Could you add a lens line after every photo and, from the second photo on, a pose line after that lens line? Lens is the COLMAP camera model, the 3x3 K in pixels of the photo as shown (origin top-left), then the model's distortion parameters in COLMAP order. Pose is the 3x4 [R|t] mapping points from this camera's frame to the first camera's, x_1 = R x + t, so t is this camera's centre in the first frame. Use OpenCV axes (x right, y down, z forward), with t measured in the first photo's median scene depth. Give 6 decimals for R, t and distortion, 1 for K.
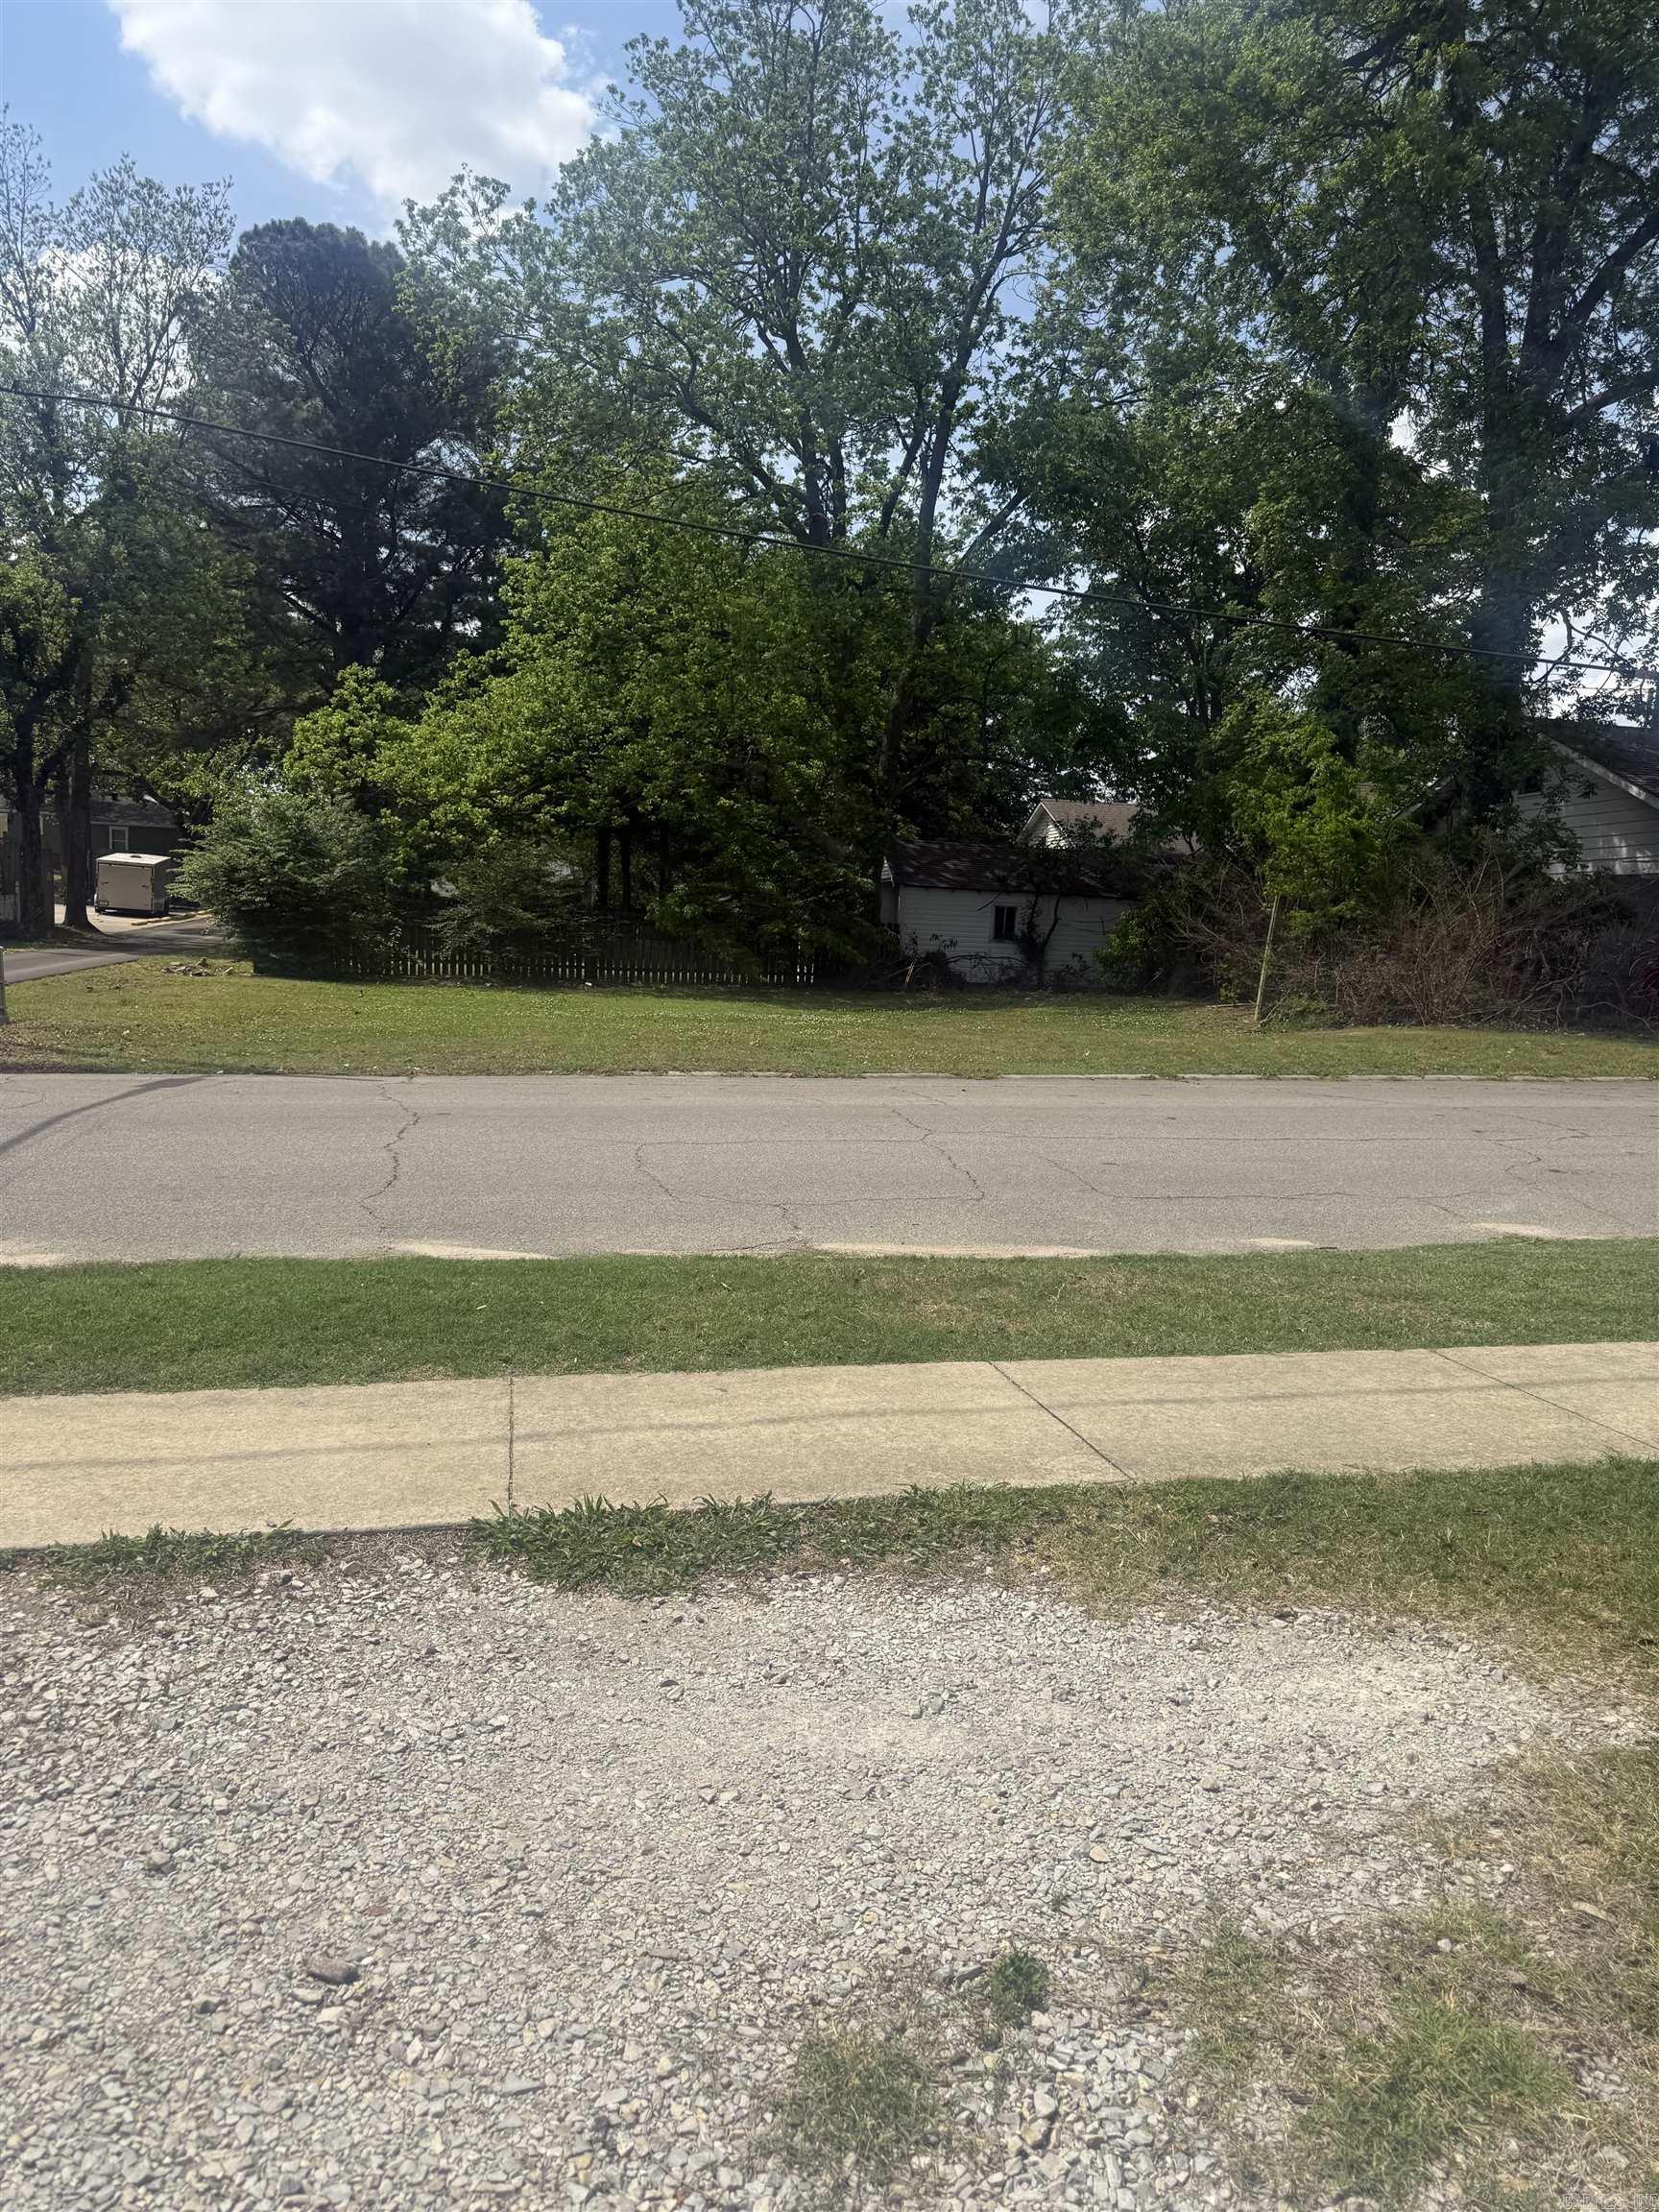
lens RADIAL K [[1807.6, 0, 829.5], [0, 1807.6, 1106.0], [0, 0, 1]] dist [0.038893, 0.003928]
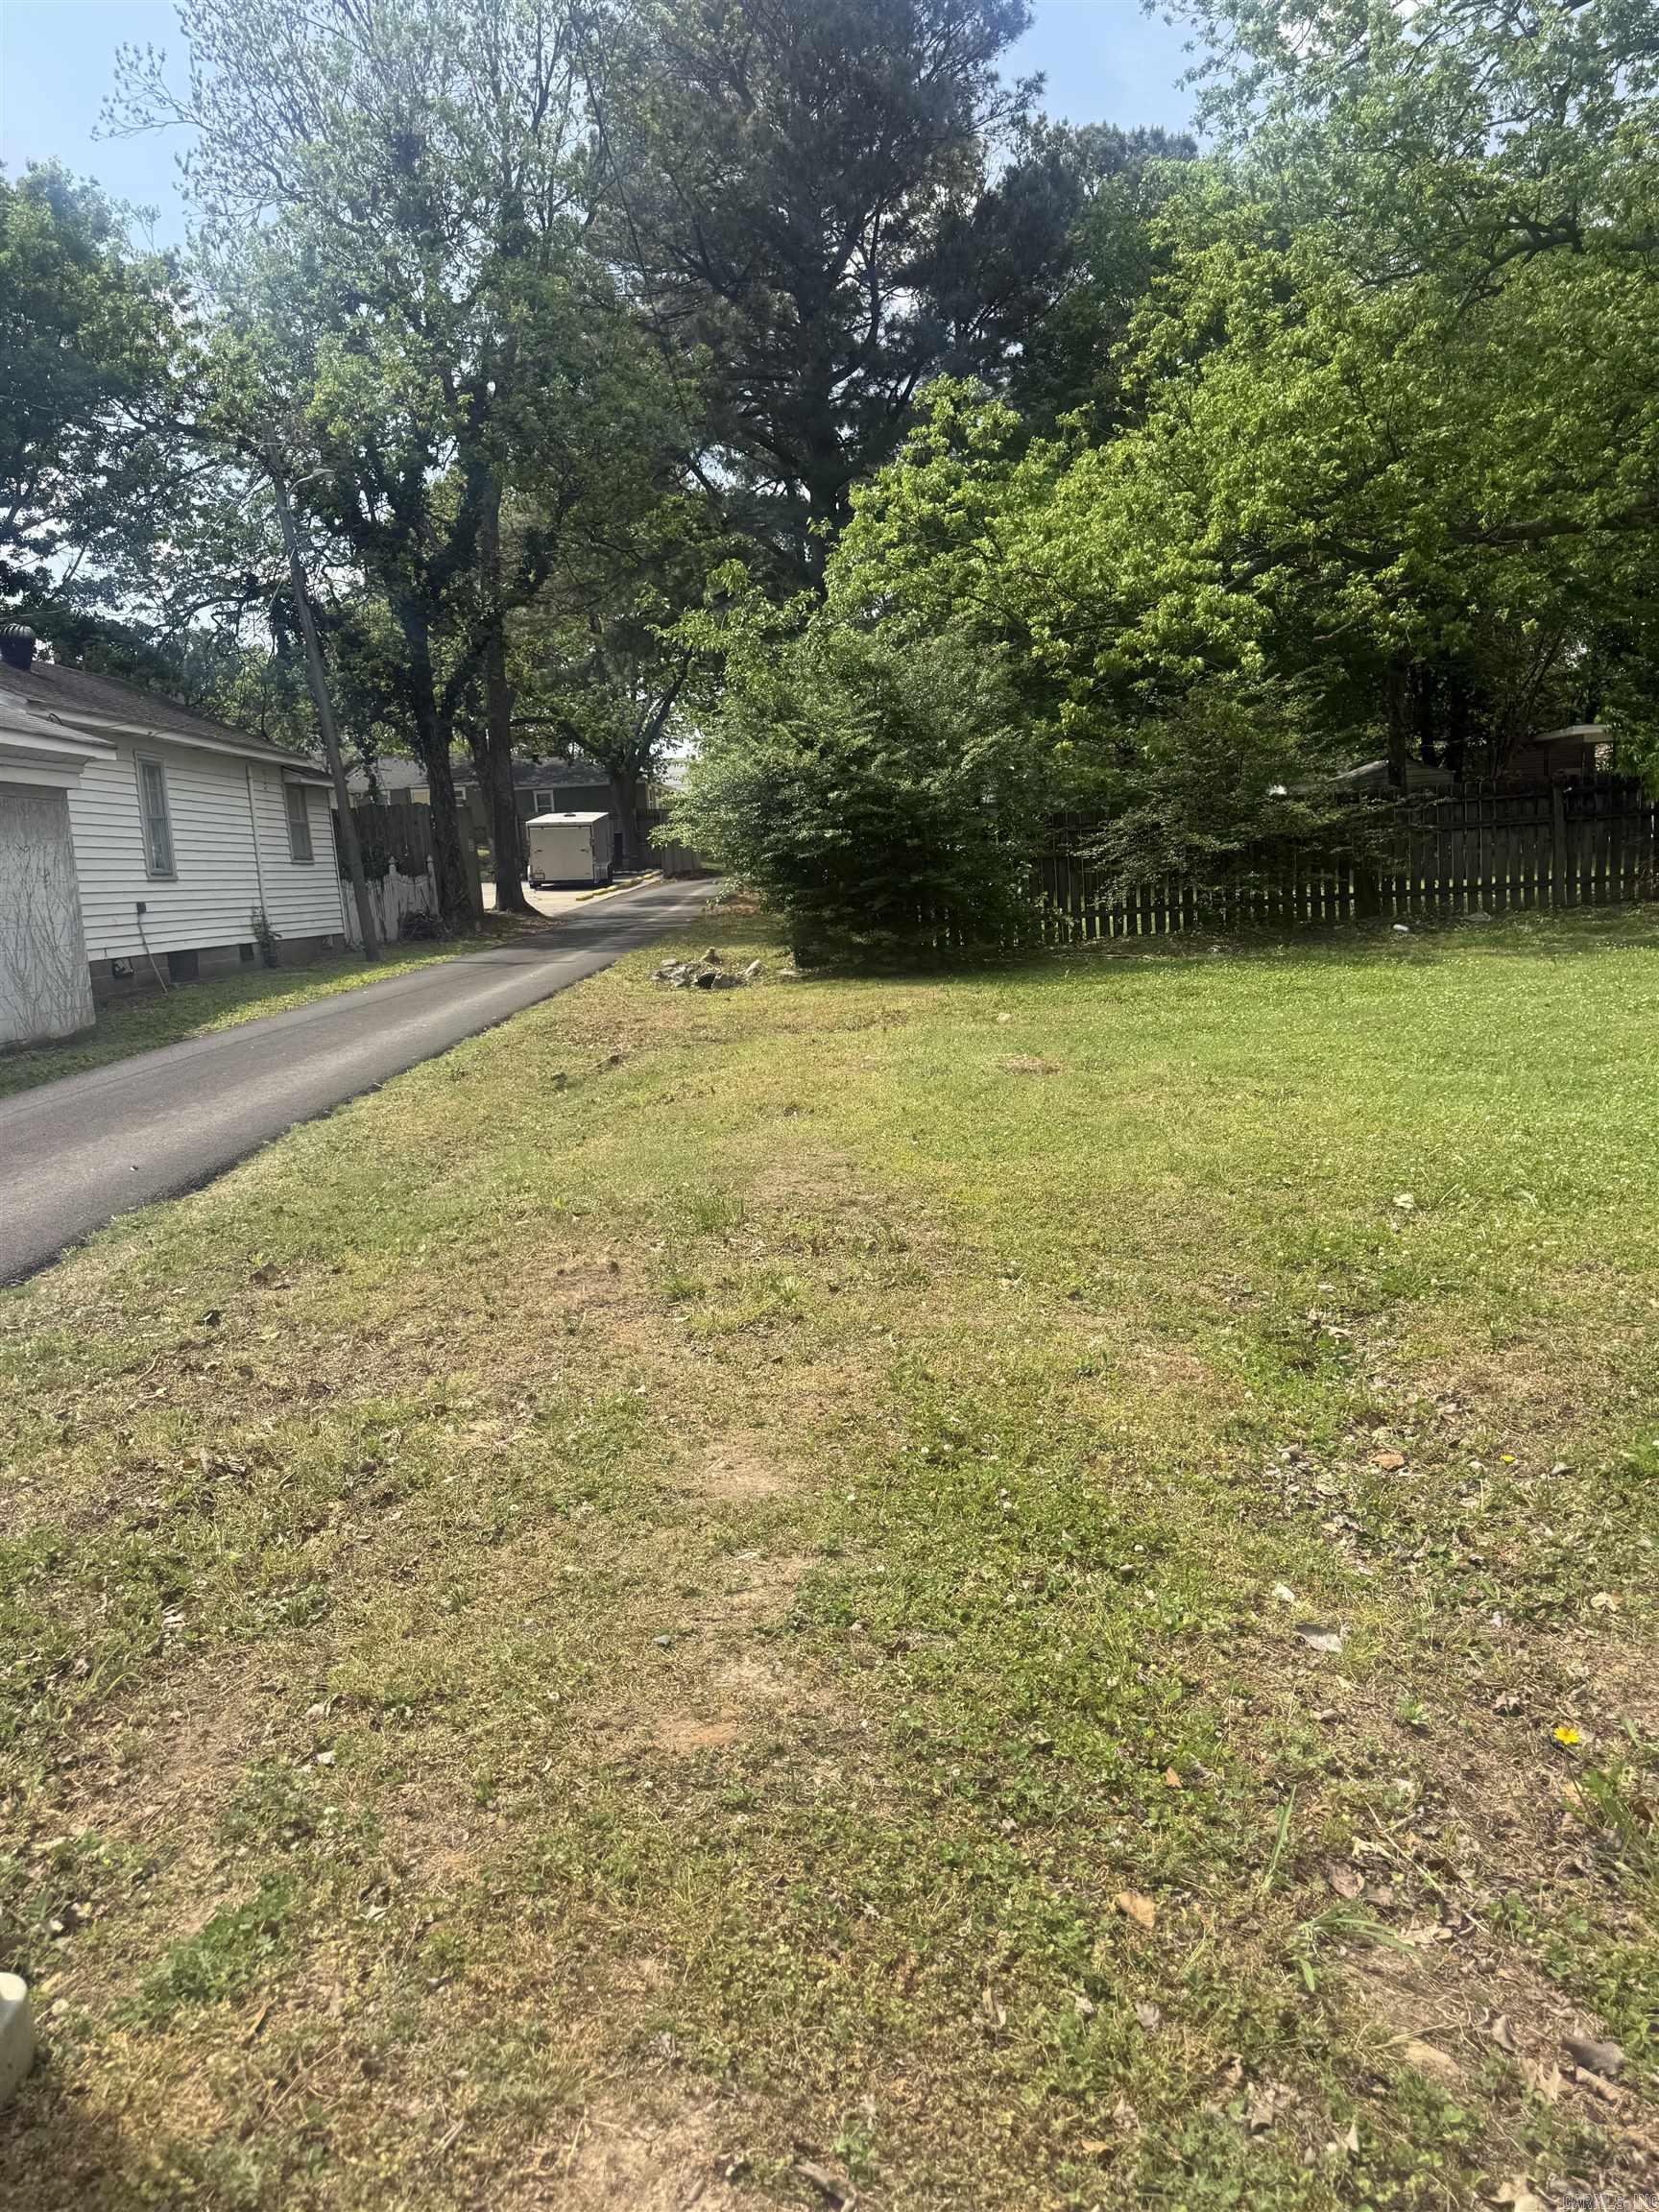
lens RADIAL K [[1807.6, 0, 829.5], [0, 1807.6, 1106.0], [0, 0, 1]] dist [0.038893, 0.003928]
pose [[0.971394, -0.074214, -0.225578, -0.144370], [0.083727, 0.995946, 0.032886, -0.037450], [0.222223, -0.050832, 0.973670, 0.350324]]
